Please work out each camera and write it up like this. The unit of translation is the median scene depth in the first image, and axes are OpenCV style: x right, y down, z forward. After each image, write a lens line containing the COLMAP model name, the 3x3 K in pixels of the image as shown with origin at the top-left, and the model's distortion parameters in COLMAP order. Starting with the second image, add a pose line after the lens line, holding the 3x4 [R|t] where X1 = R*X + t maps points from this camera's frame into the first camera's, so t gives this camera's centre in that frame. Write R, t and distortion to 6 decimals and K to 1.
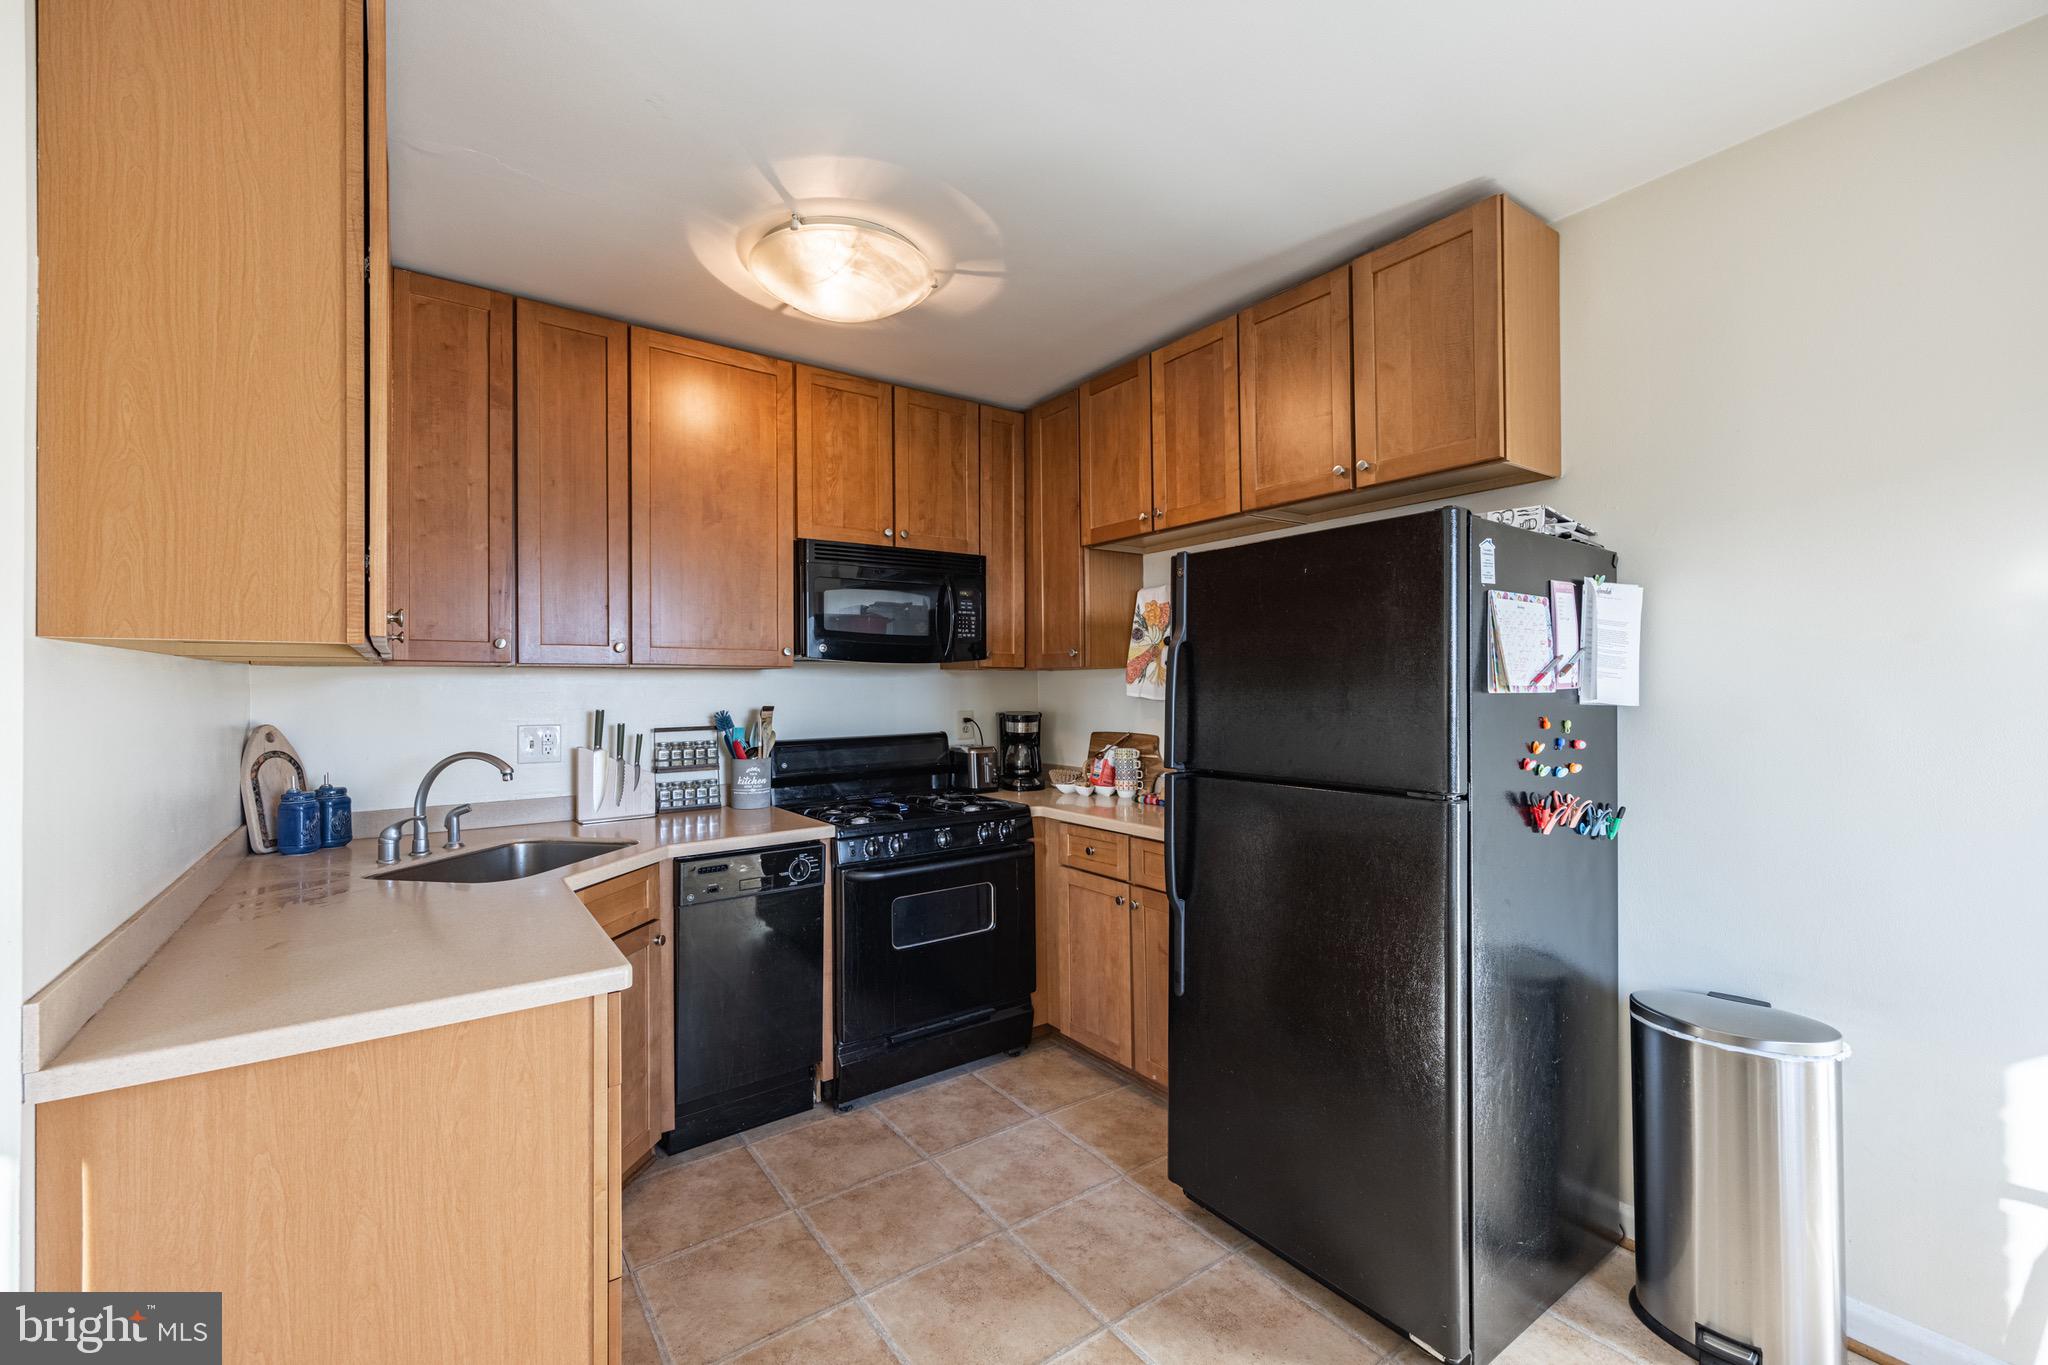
lens RADIAL K [[847.4, 0, 1024.5], [0, 847.4, 684.3], [0, 0, 1]] dist [0.000324, 0.000101]
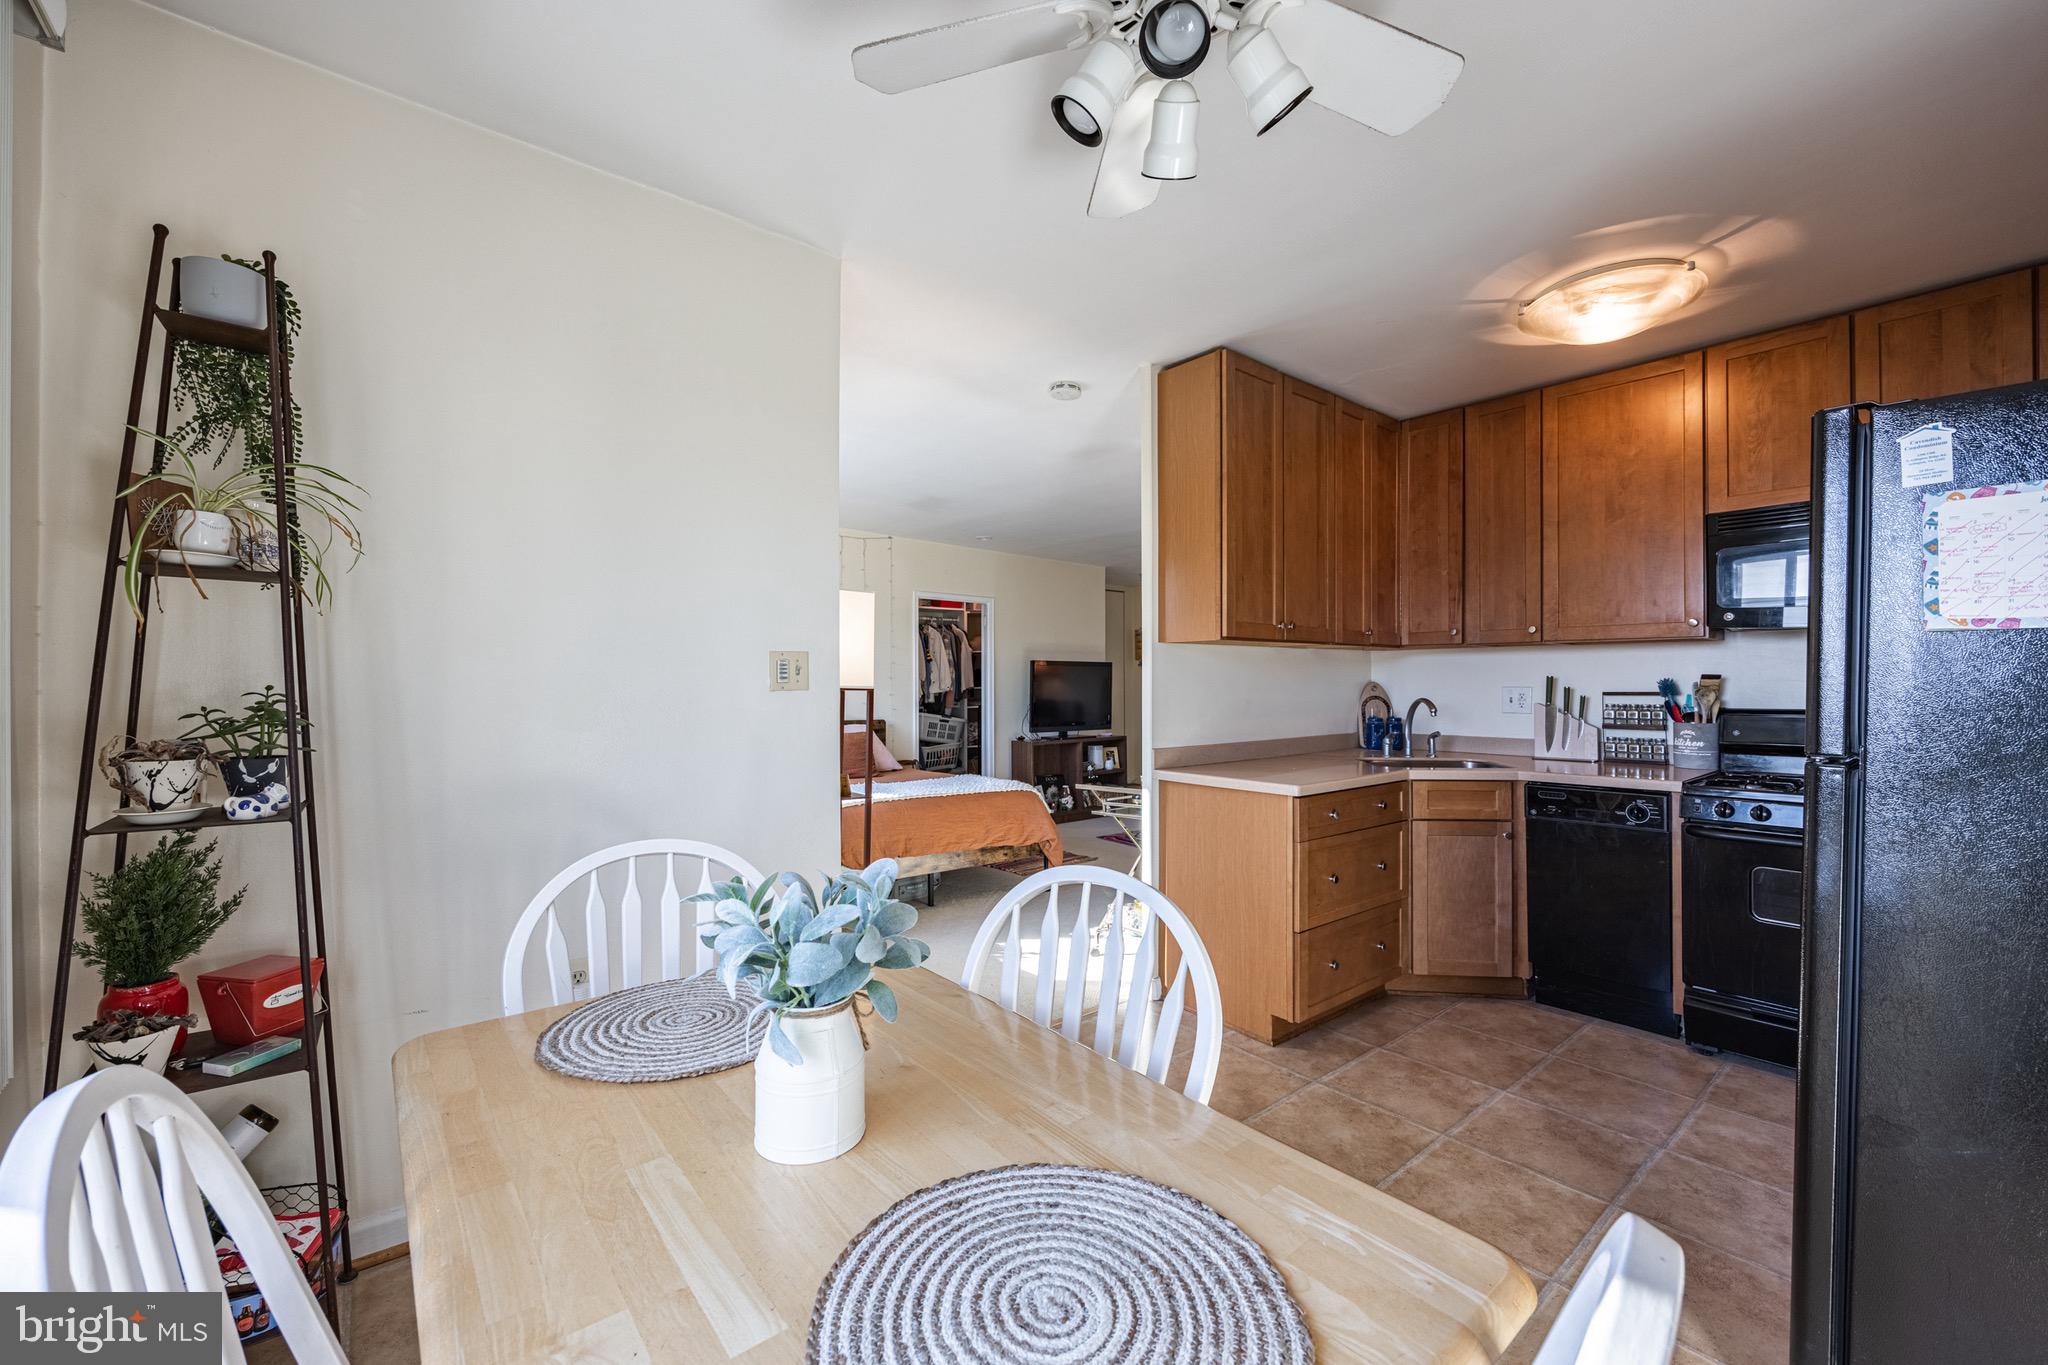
lens RADIAL K [[847.4, 0, 1028.2], [0, 847.4, 687.1], [0, 0, 1]] dist [0.000324, 0.000101]
pose [[0.058876, 0.010913, -0.998206, 0.863747], [0.004596, 0.999927, 0.011203, 0.031617], [0.998255, -0.005247, 0.058822, 0.108502]]
